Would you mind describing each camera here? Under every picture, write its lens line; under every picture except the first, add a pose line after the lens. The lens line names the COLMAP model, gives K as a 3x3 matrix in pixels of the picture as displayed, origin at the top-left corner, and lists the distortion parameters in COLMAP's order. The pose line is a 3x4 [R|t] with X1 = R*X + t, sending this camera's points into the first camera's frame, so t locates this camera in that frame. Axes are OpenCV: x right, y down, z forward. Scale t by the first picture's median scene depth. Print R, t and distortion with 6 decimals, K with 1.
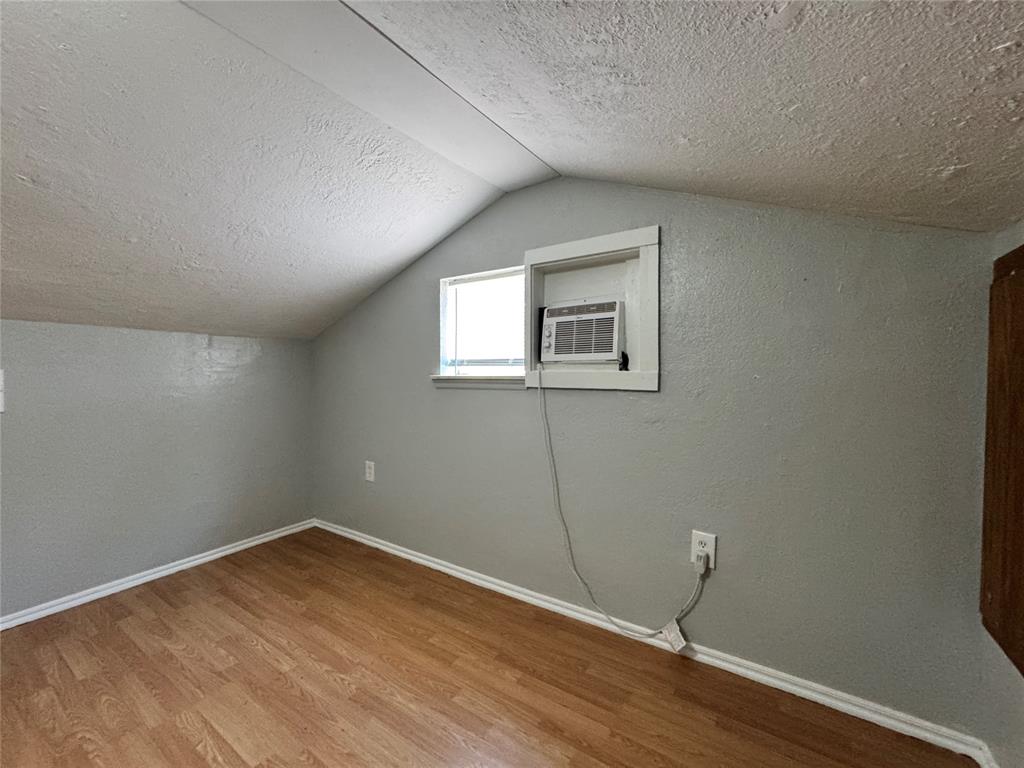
lens RADIAL K [[410.0, 0, 511.5], [0, 410.0, 382.0], [0, 0, 1]] dist [-0.003598, 0.000793]
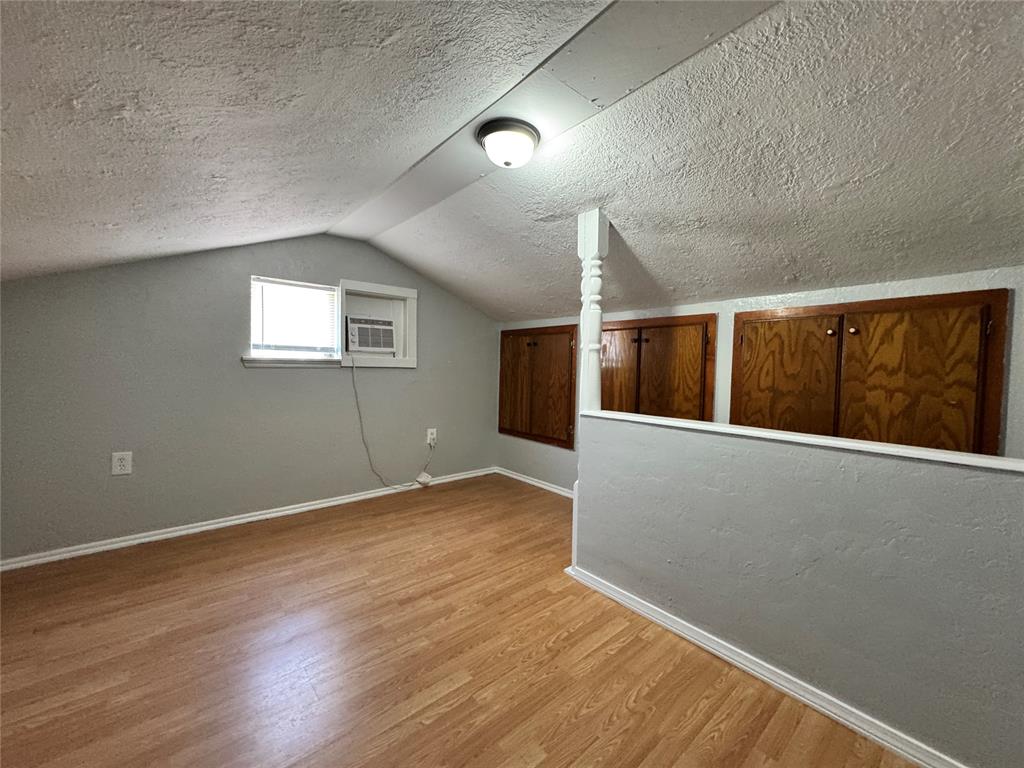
lens RADIAL K [[410.0, 0, 513.9], [0, 410.0, 383.0], [0, 0, 1]] dist [-0.003598, 0.000793]
pose [[0.282026, -0.037456, 0.958675, -1.363687], [0.000487, 0.999243, 0.038898, 0.016307], [-0.959407, -0.010503, 0.281830, -0.077106]]
